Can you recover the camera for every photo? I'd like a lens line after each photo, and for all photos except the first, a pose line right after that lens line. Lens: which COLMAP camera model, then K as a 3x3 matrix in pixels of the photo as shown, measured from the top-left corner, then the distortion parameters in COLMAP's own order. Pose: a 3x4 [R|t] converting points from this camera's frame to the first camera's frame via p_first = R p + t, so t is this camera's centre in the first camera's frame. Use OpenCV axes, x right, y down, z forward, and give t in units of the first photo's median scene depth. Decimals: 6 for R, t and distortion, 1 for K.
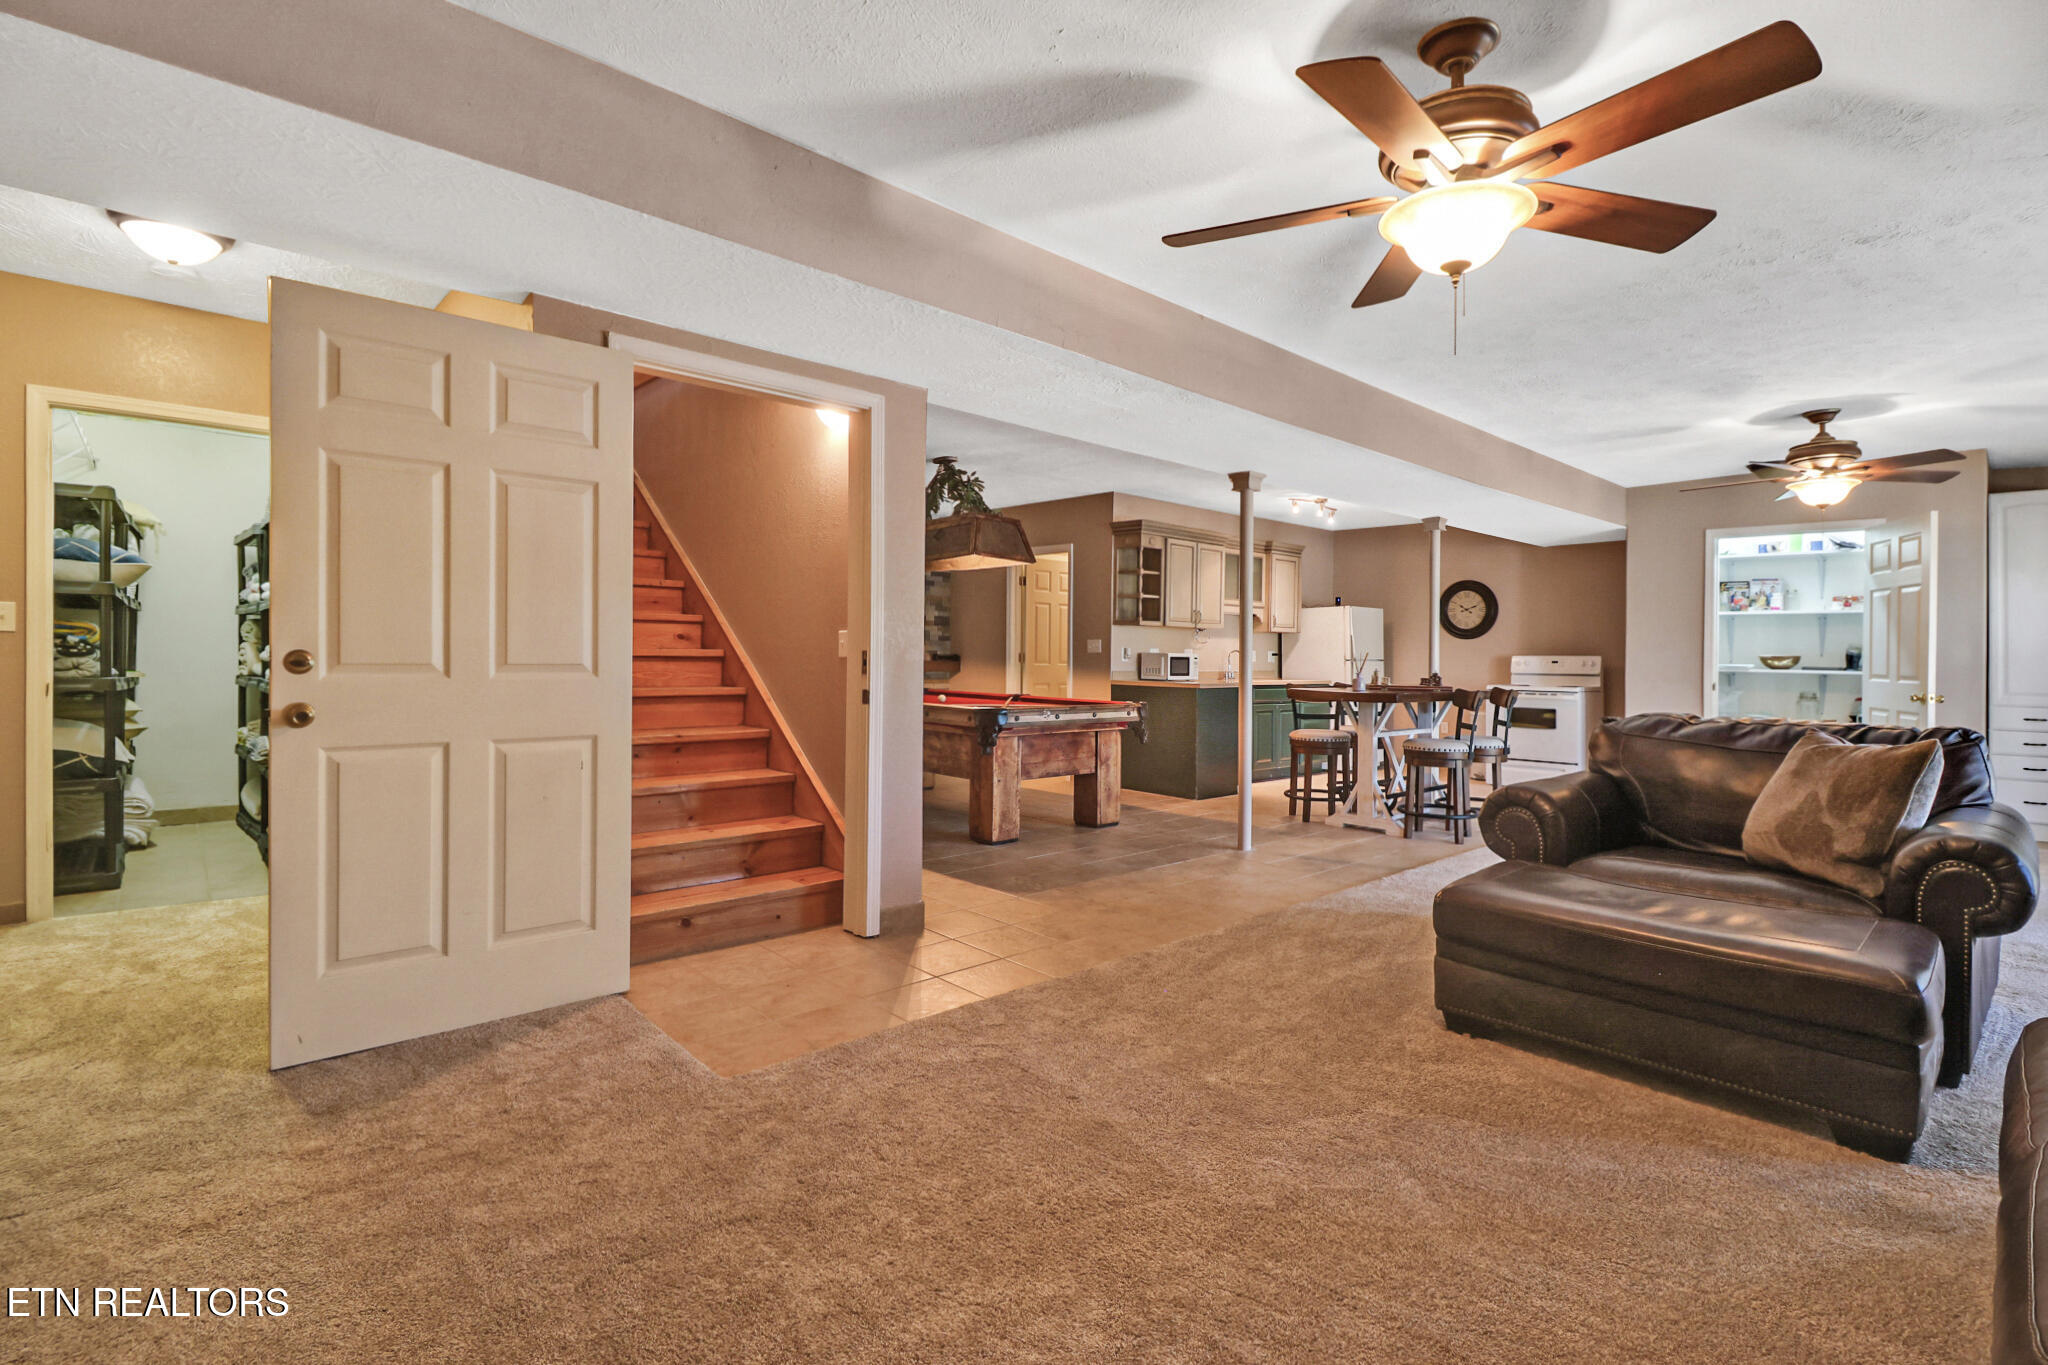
lens RADIAL K [[947.0, 0, 1032.3], [0, 947.0, 653.3], [0, 0, 1]] dist [-0.001355, -0.011233]
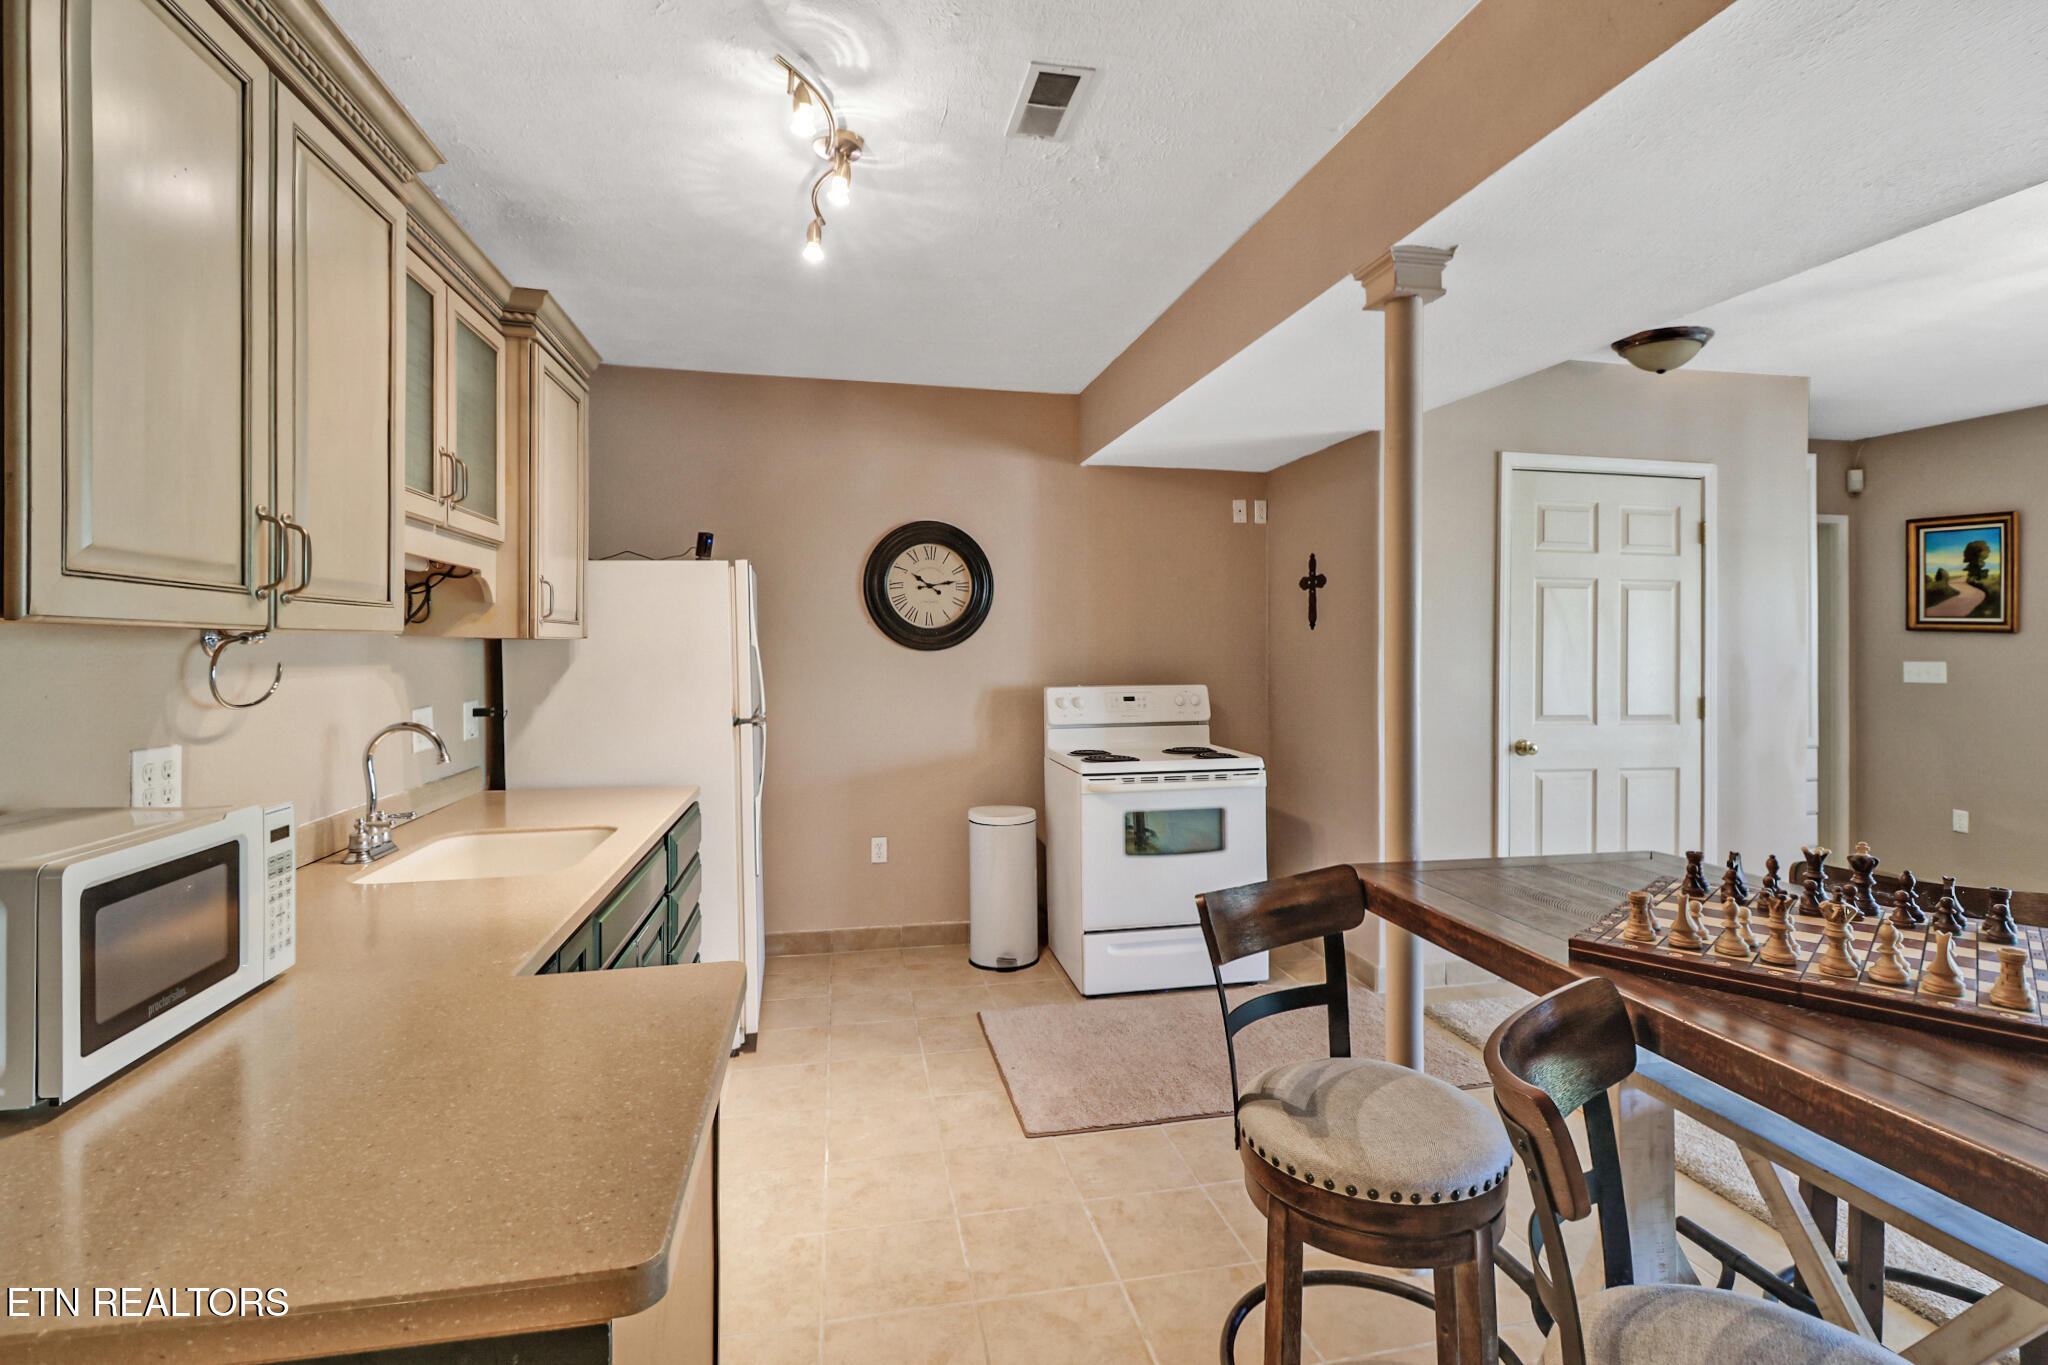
lens RADIAL K [[952.7, 0, 1041.1], [0, 952.7, 648.1], [0, 0, 1]] dist [0.002125, -0.009350]
pose [[0.499278, -0.014878, 0.866314, 0.105950], [0.004672, 0.999884, 0.014480, -0.026485], [-0.866430, -0.003182, 0.499289, 0.845879]]
